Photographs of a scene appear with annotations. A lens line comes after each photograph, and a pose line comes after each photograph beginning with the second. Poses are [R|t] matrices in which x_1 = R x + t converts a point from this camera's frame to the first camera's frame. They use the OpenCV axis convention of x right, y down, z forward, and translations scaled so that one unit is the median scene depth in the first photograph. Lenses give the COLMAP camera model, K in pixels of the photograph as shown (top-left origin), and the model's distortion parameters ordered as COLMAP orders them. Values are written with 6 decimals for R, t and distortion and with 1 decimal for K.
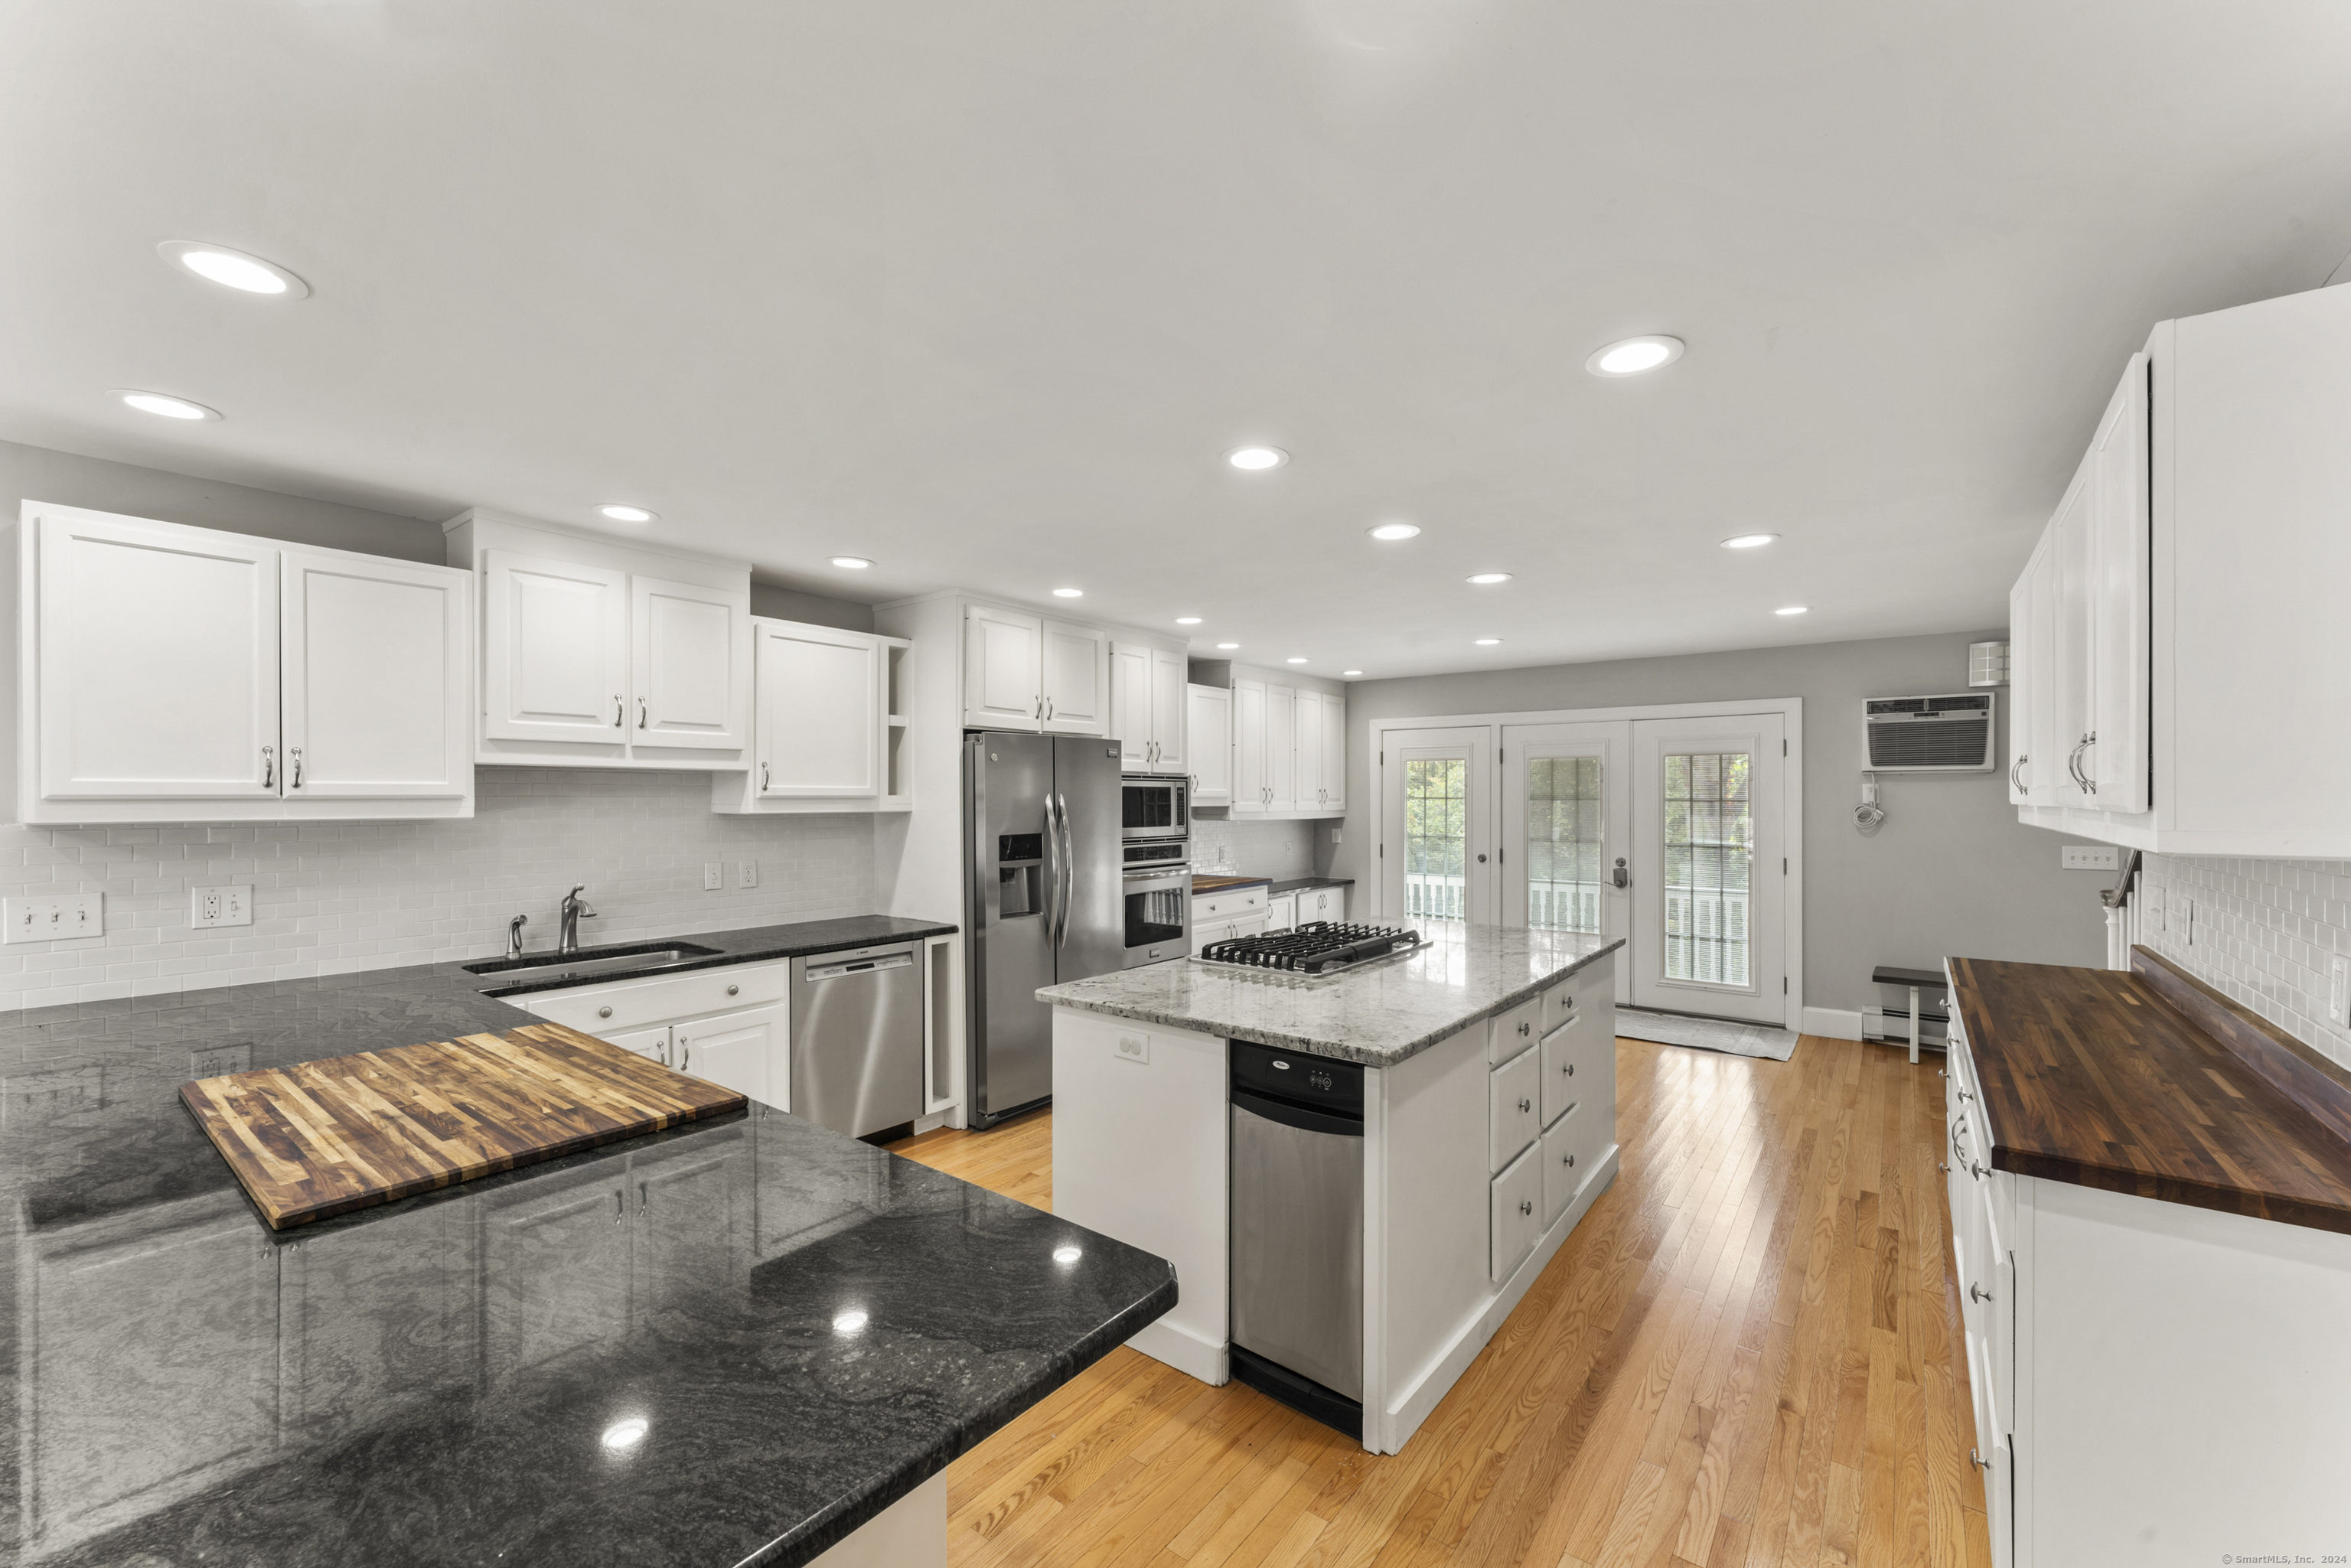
lens RADIAL K [[941.2, 0, 1173.3], [0, 941.2, 796.0], [0, 0, 1]] dist [0.004520, -0.000550]
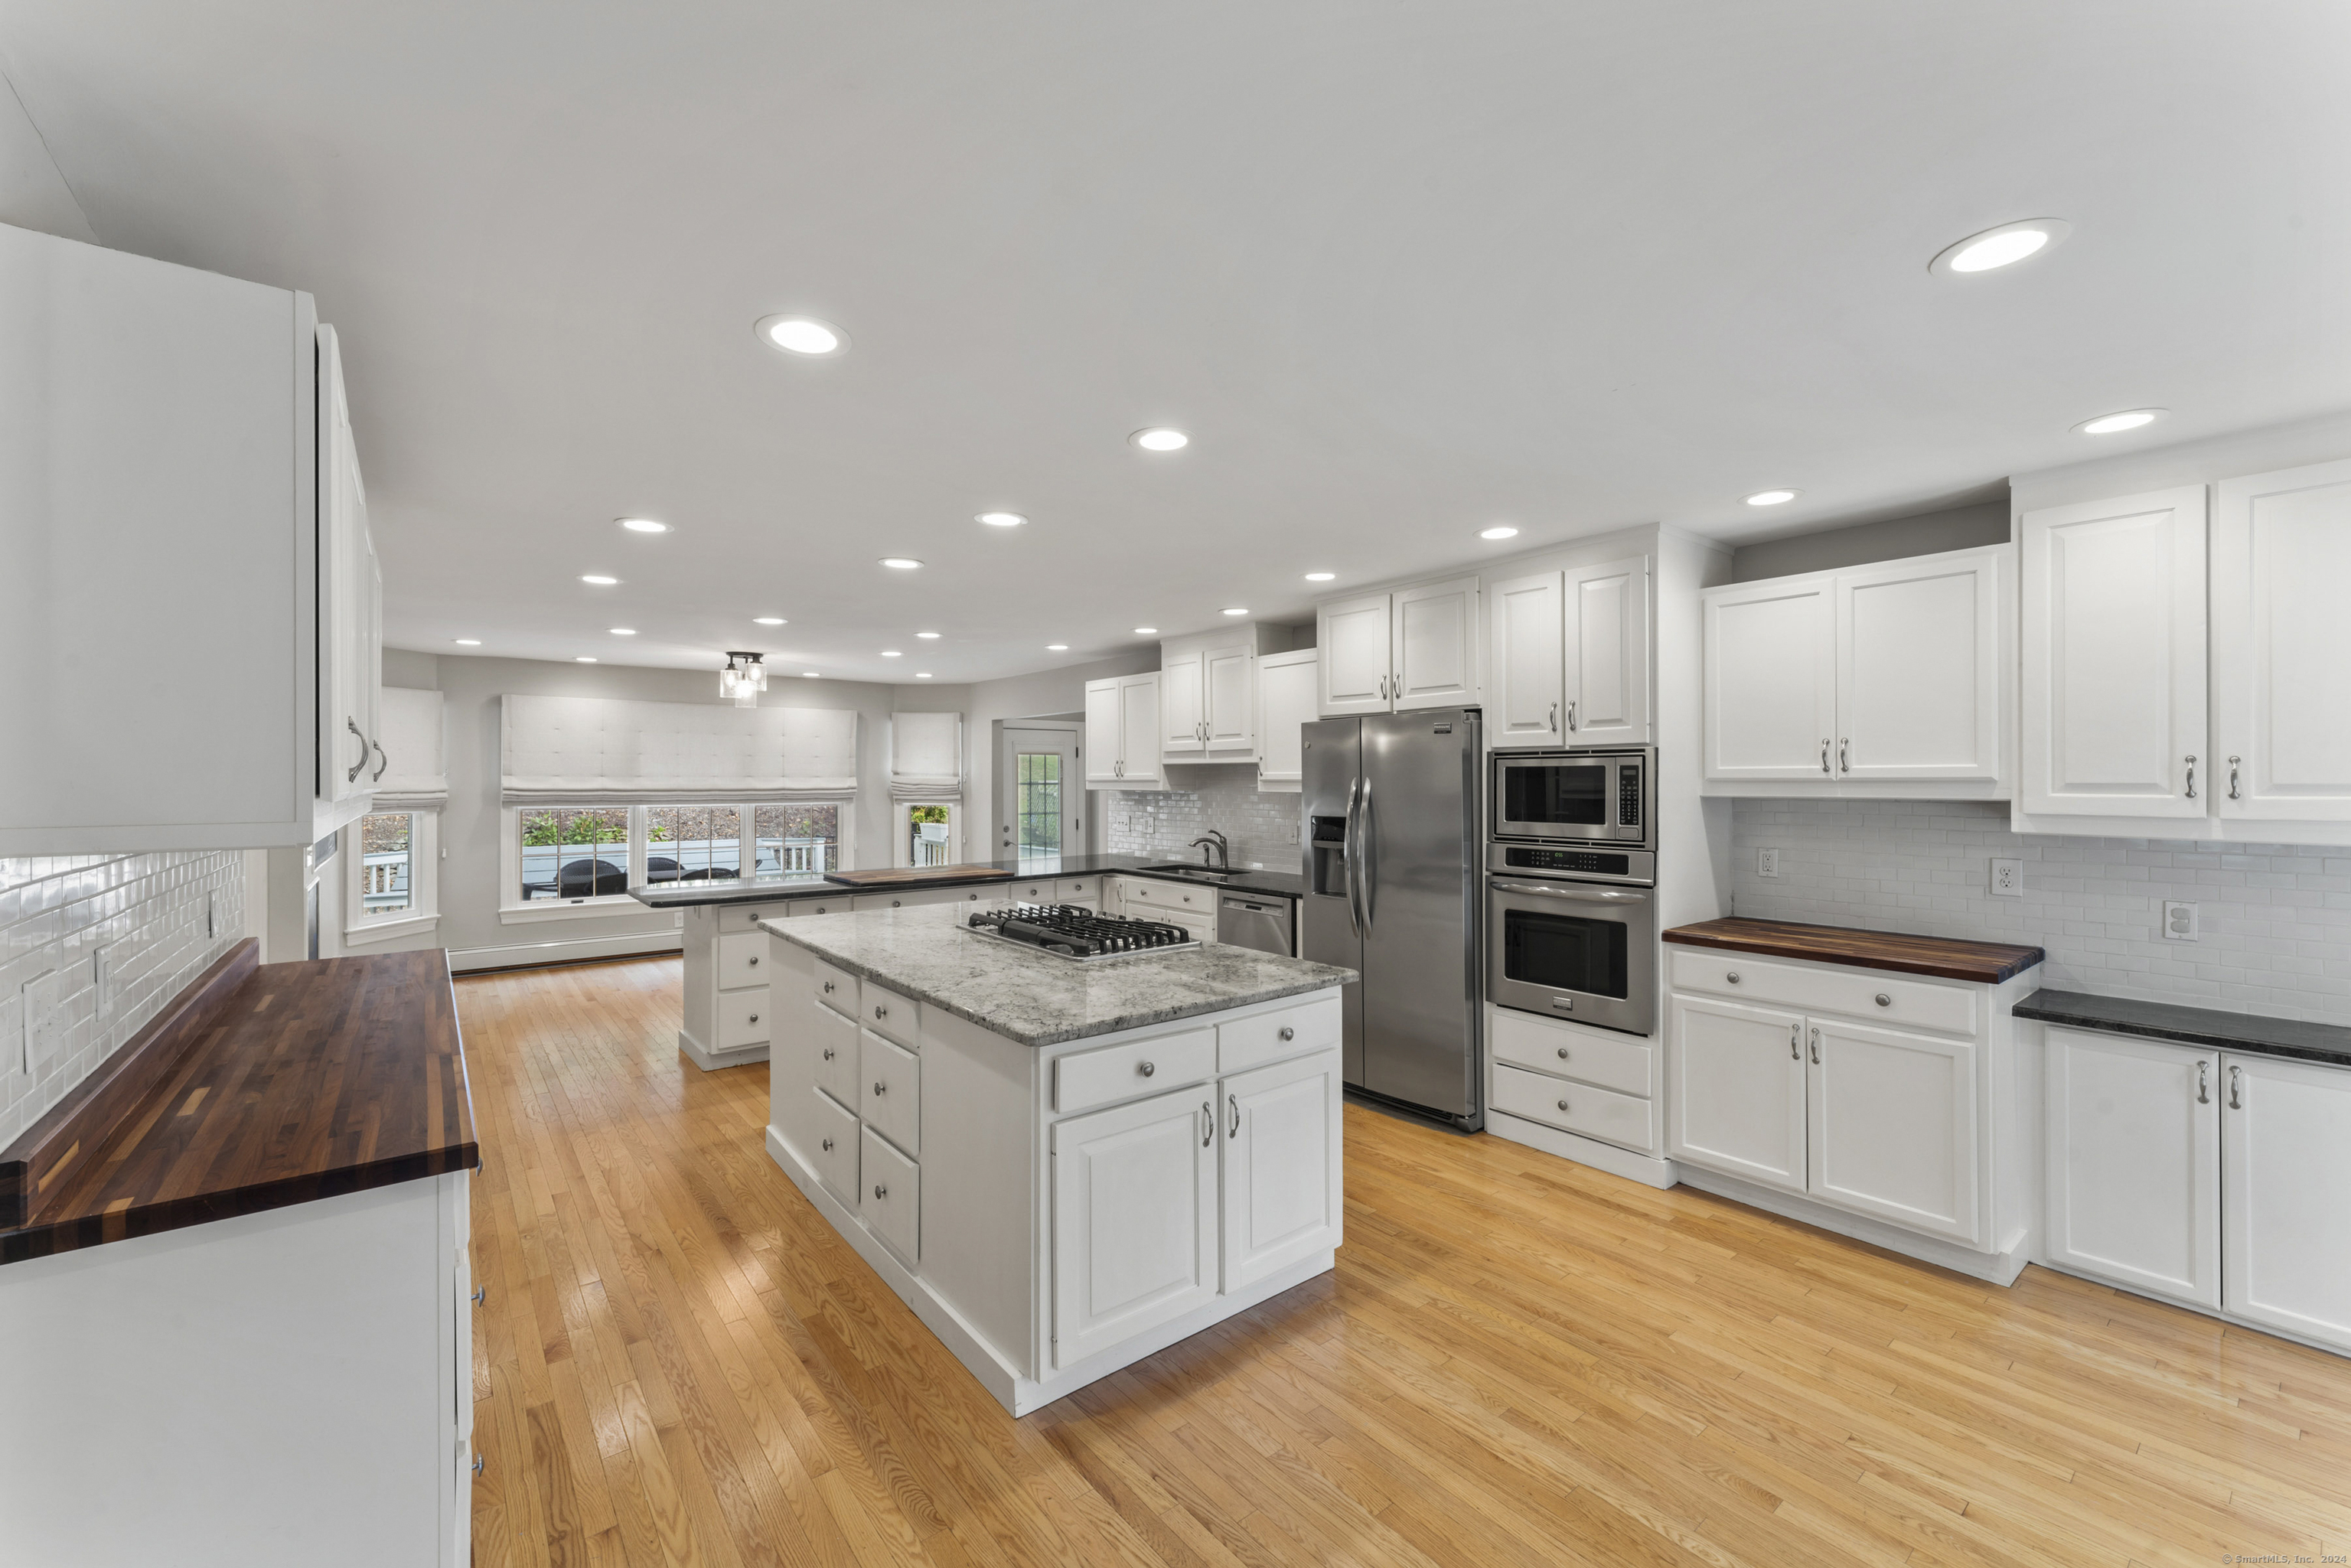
lens RADIAL K [[941.2, 0, 1190.3], [0, 941.2, 784.1], [0, 0, 1]] dist [0.004520, -0.000550]
pose [[-0.231545, 0.004776, -0.972812, 0.668432], [0.002123, 0.999988, 0.004405, -0.000037], [0.972822, -0.001045, -0.231553, 0.821768]]
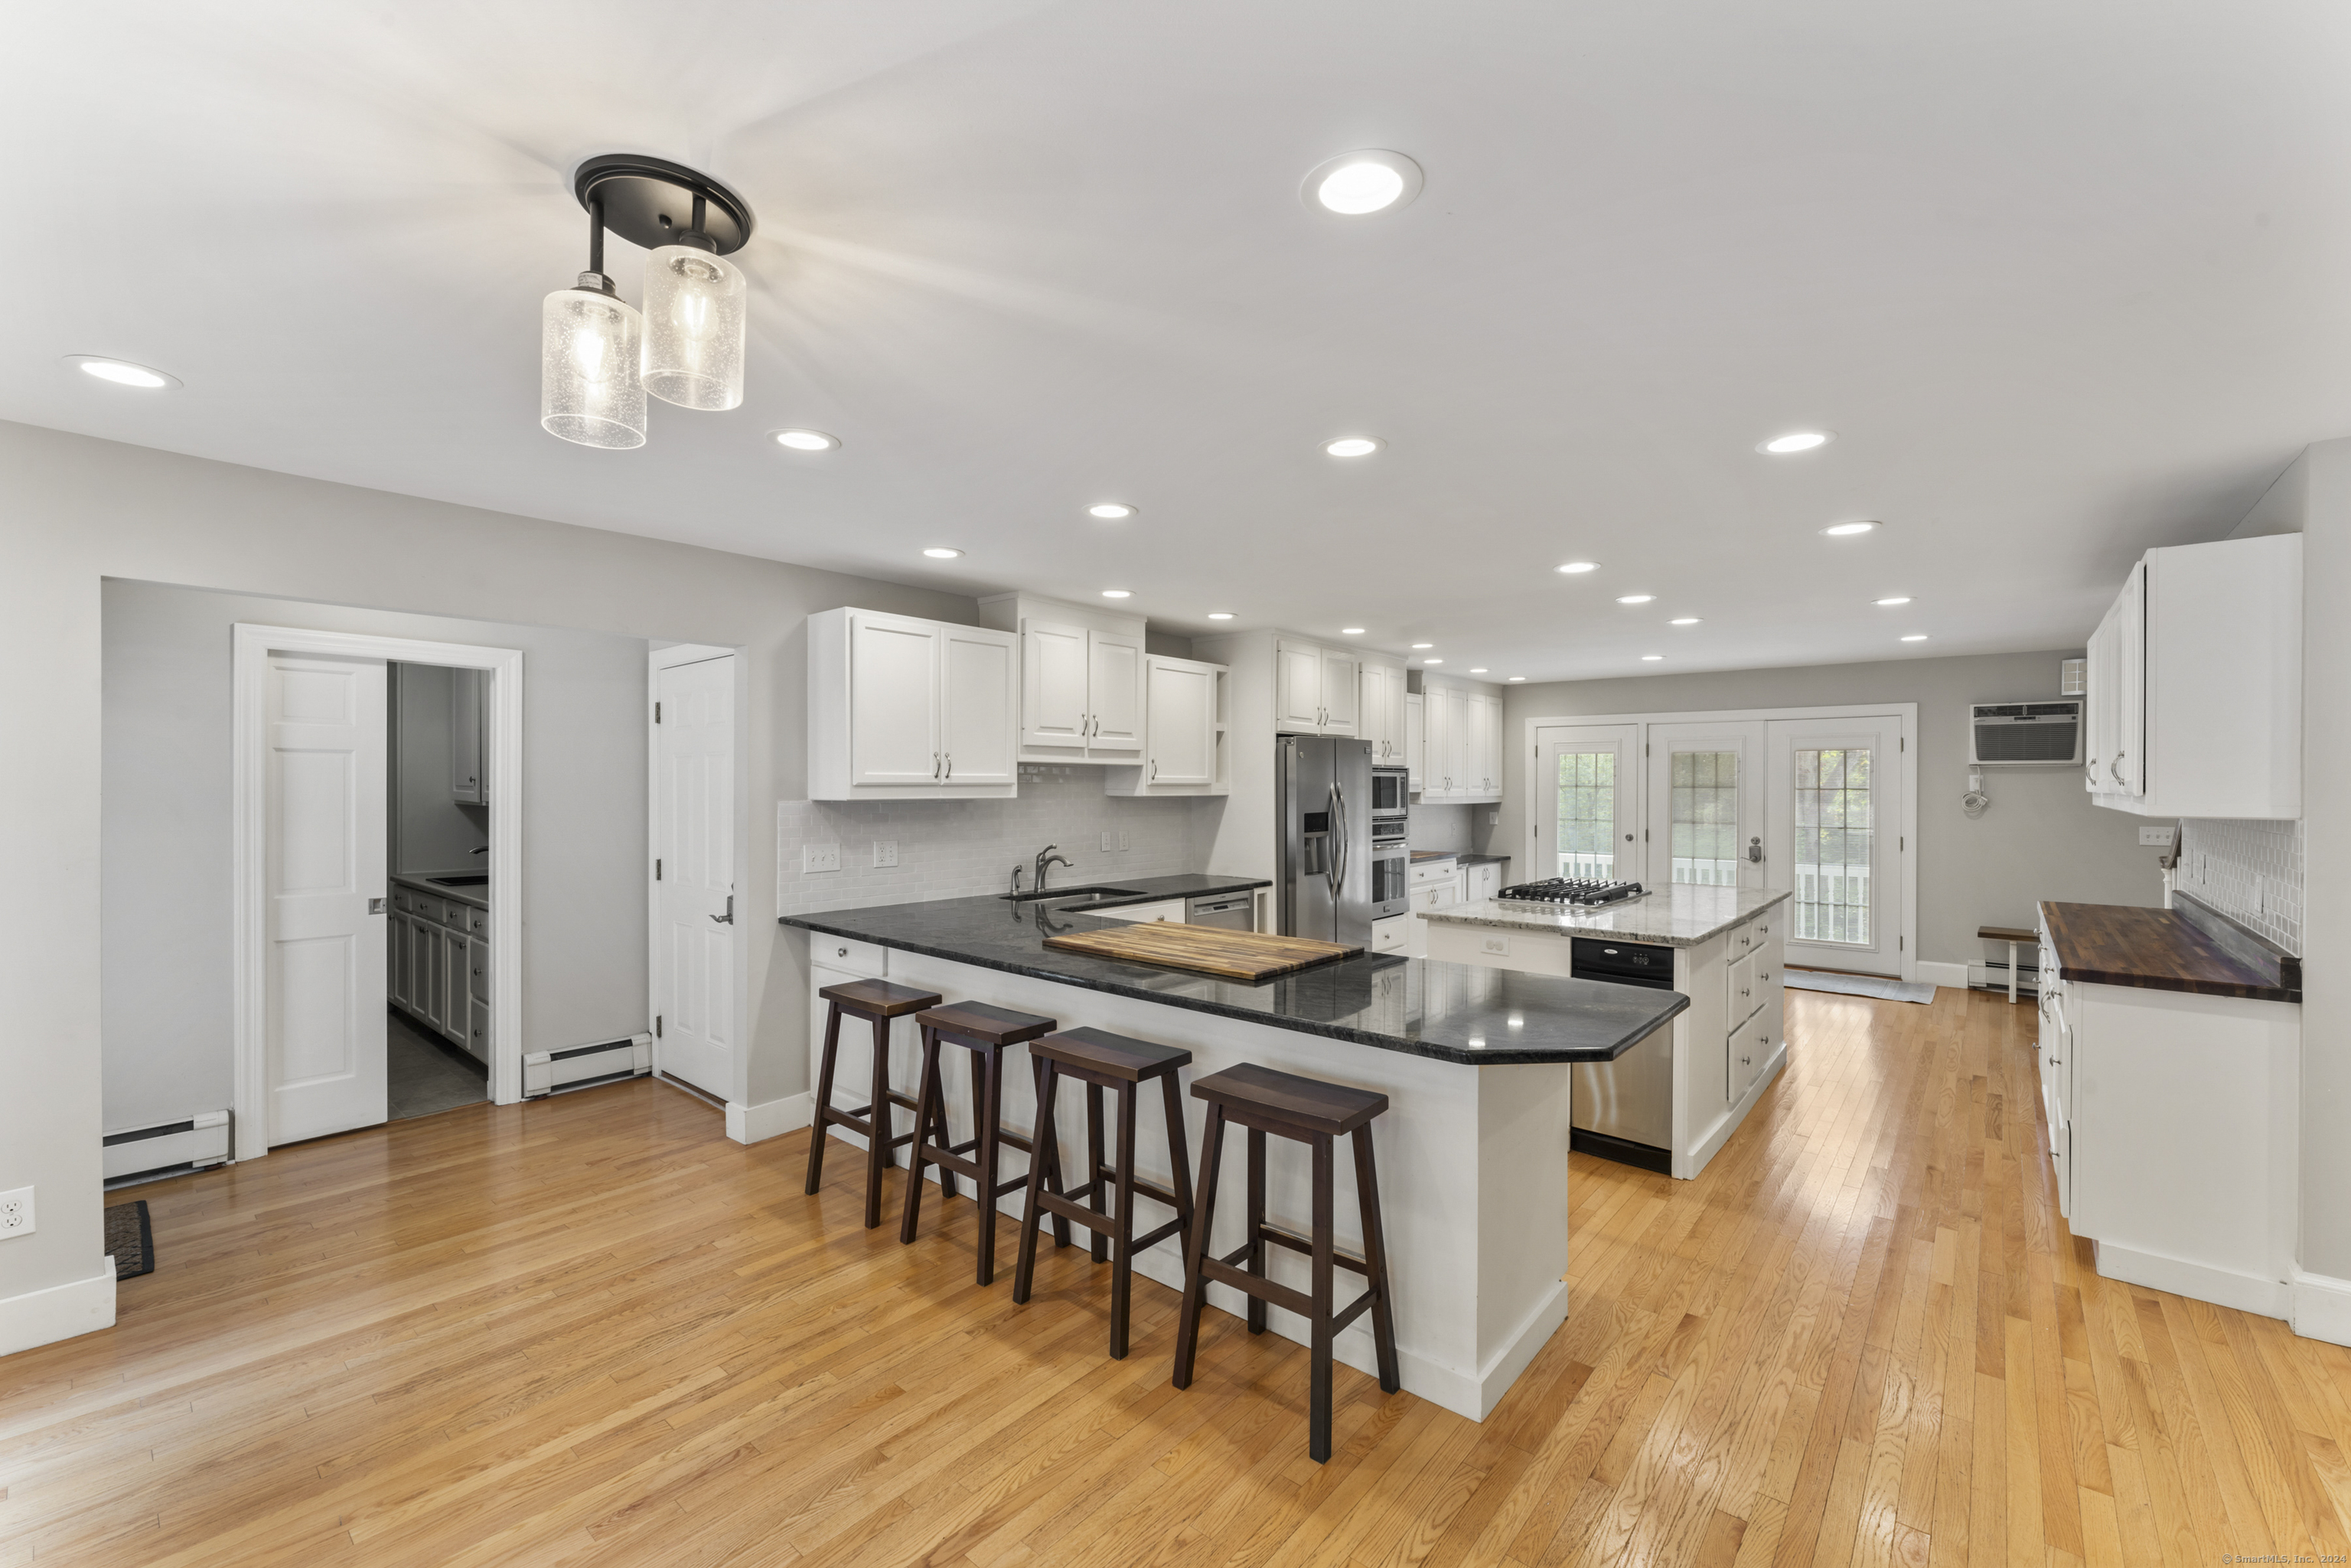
lens RADIAL K [[941.2, 0, 1200.1], [0, 941.2, 786.8], [0, 0, 1]] dist [0.004520, -0.000550]
pose [[0.999042, 0.002868, -0.043664, -0.205149], [-0.002657, 0.999985, 0.004874, -0.001470], [0.043677, -0.004753, 0.999034, -0.255433]]
